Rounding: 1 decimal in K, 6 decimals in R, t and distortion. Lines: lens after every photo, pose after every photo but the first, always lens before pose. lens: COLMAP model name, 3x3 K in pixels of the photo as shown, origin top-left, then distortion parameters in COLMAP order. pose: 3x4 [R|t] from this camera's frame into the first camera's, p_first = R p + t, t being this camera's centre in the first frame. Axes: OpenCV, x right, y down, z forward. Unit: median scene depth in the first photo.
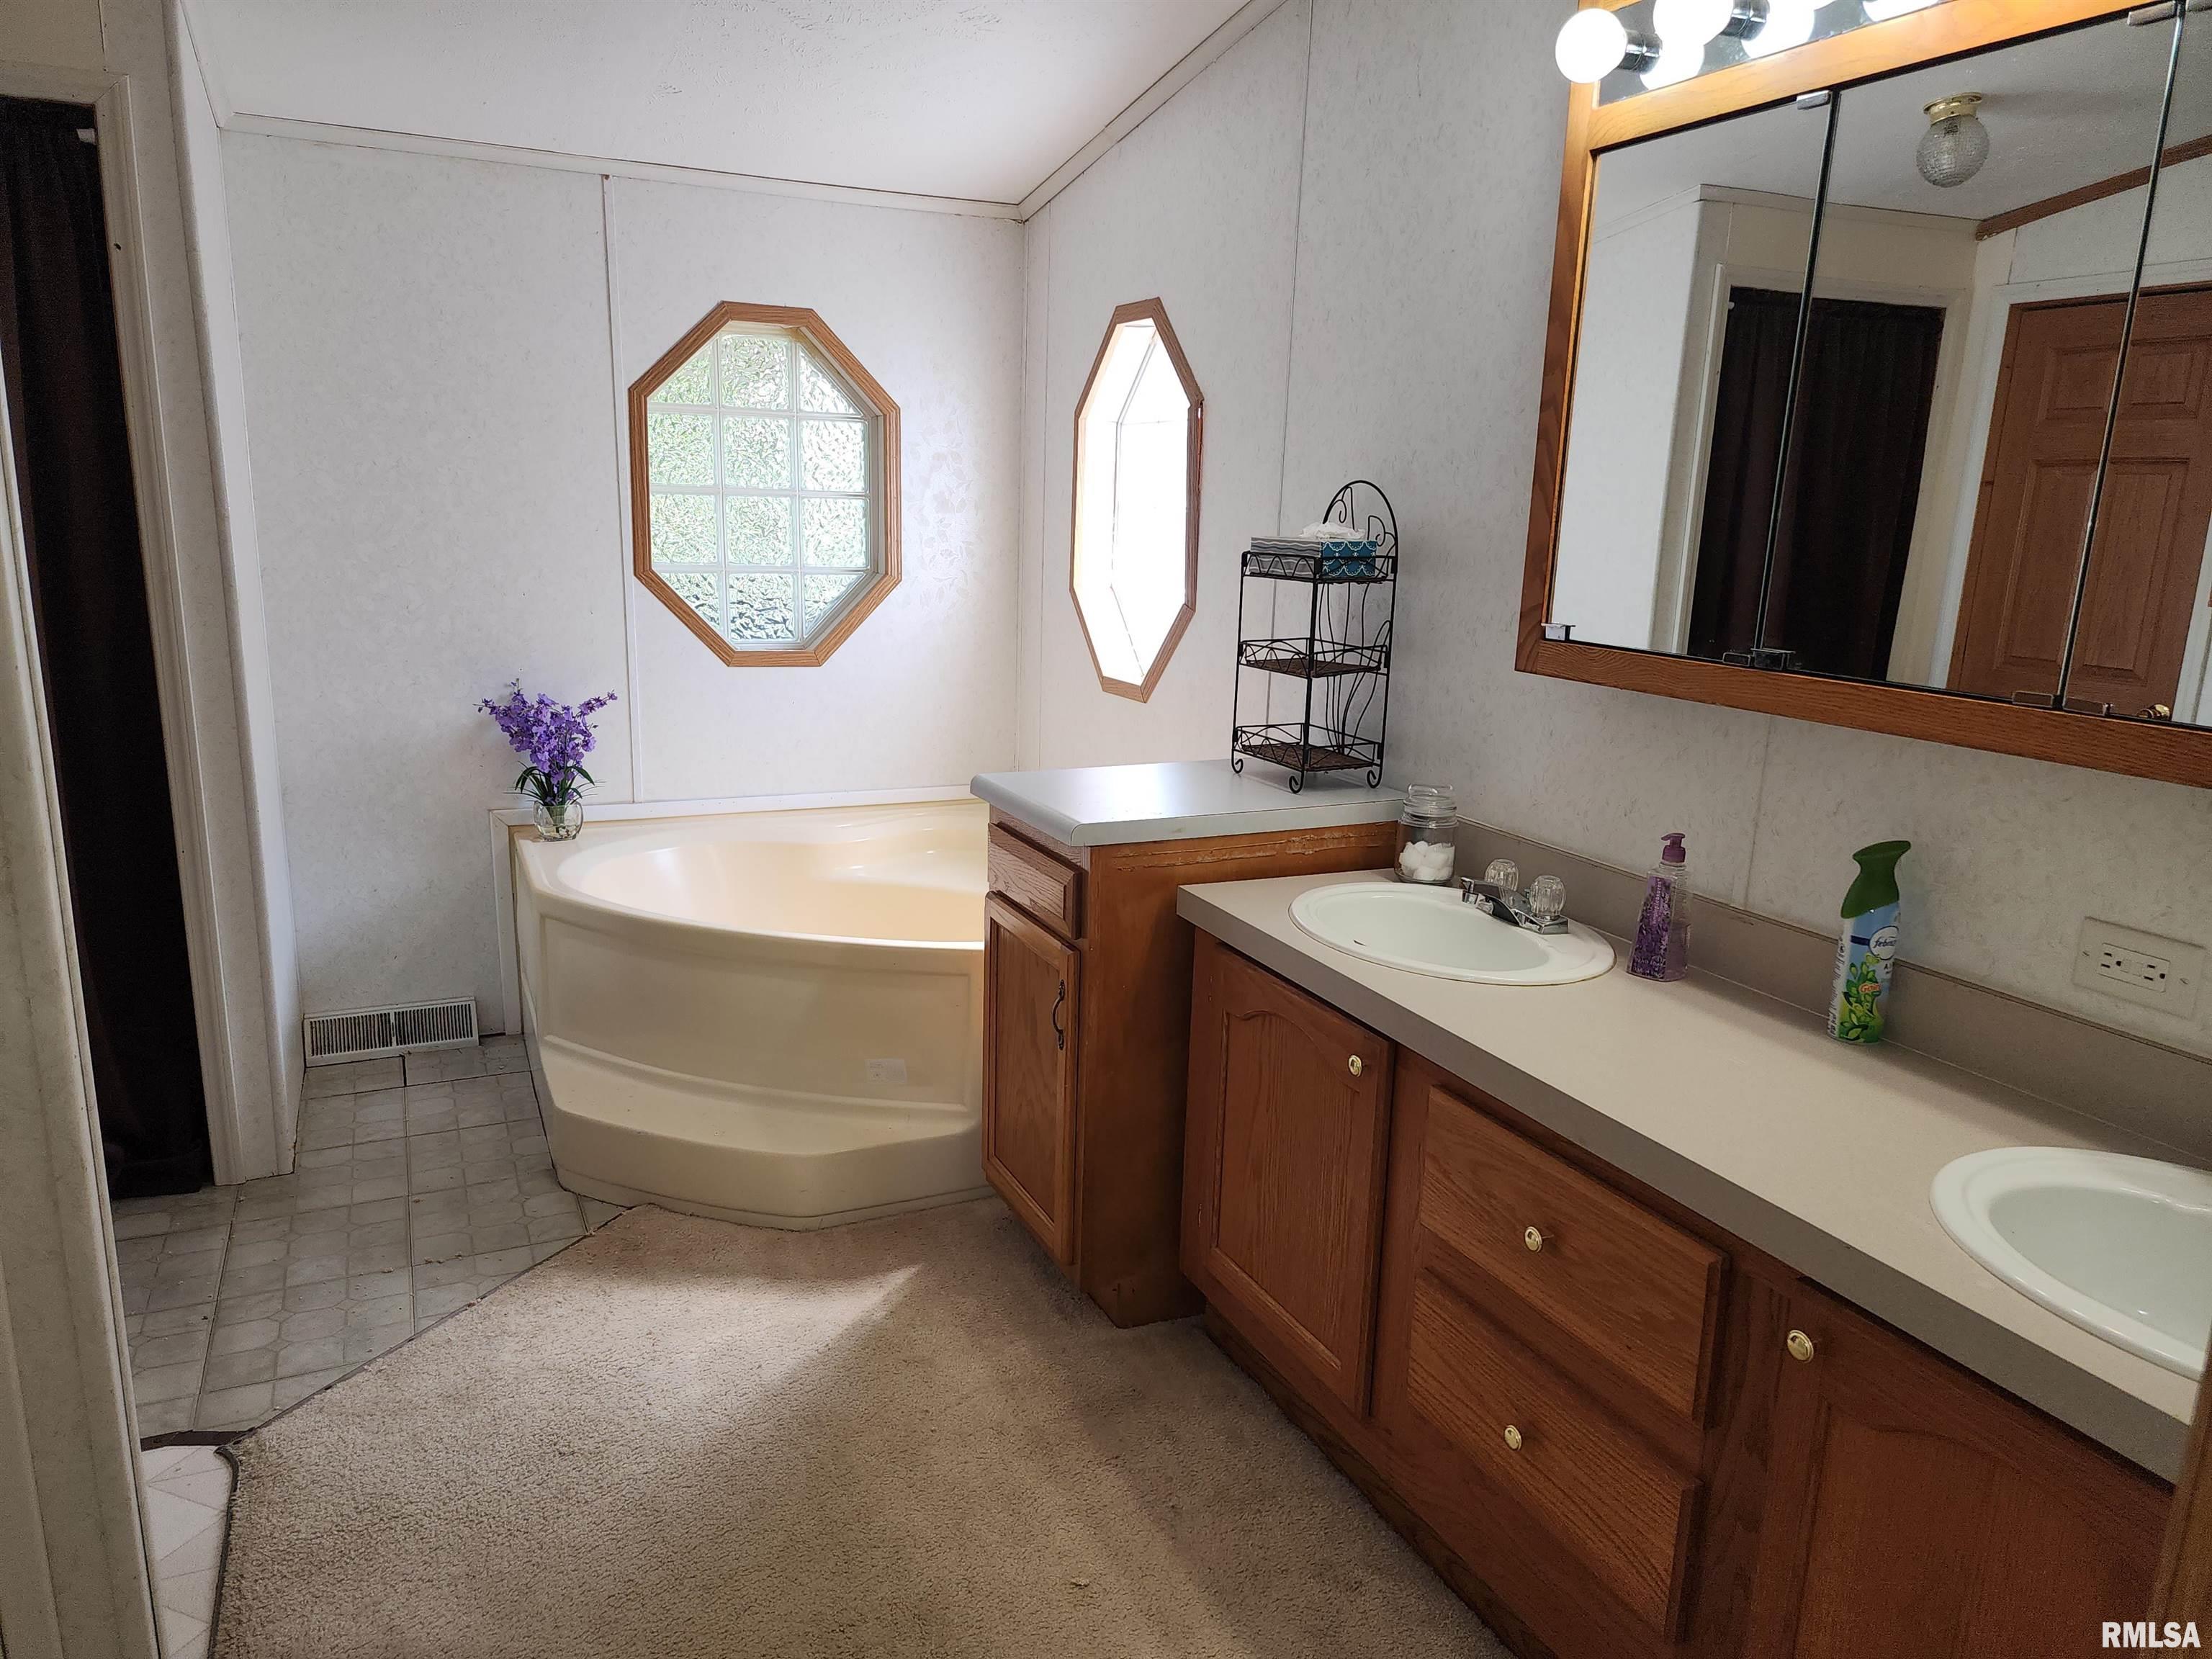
lens RADIAL K [[1551.7, 0, 1102.4], [0, 1551.7, 834.5], [0, 0, 1]] dist [0.197582, -0.131271]
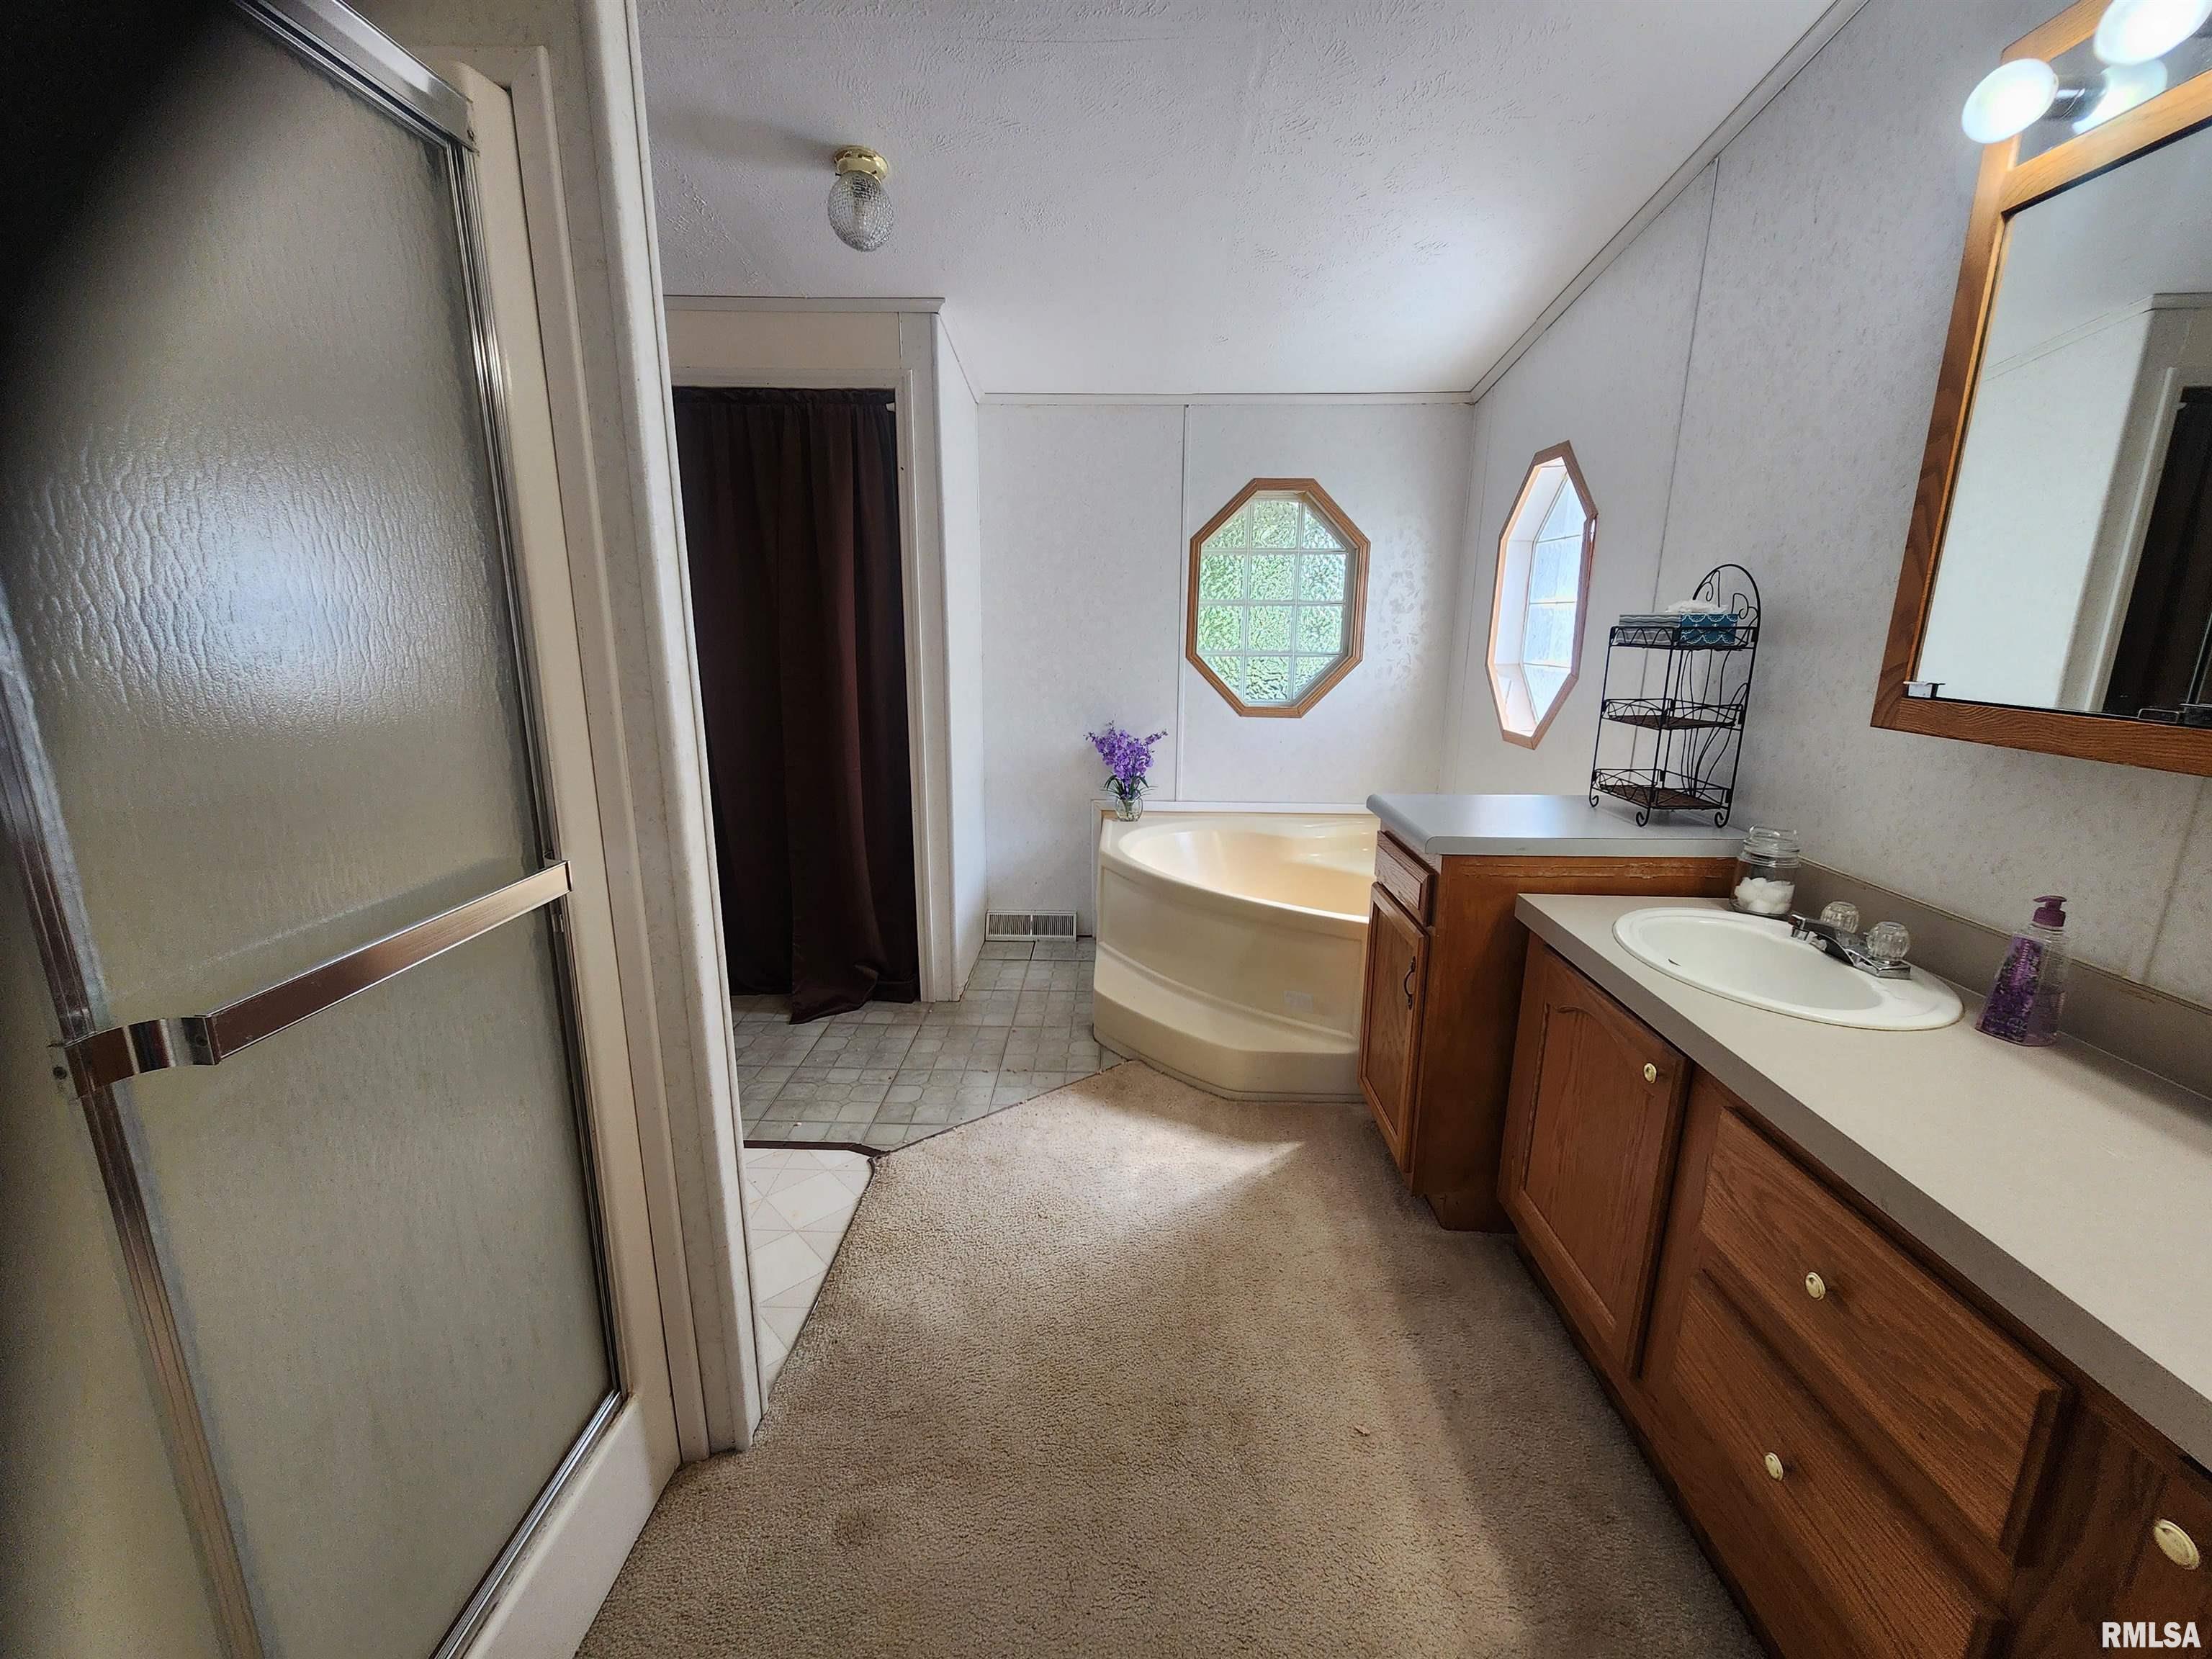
lens RADIAL K [[955.5, 0, 1106.0], [0, 955.5, 829.5], [0, 0, 1]] dist [0.030610, 0.000392]
pose [[0.903802, 0.079558, -0.420492, 0.066491], [-0.080229, 0.996646, 0.016125, -0.003353], [0.420364, 0.019162, 0.907153, 0.161479]]
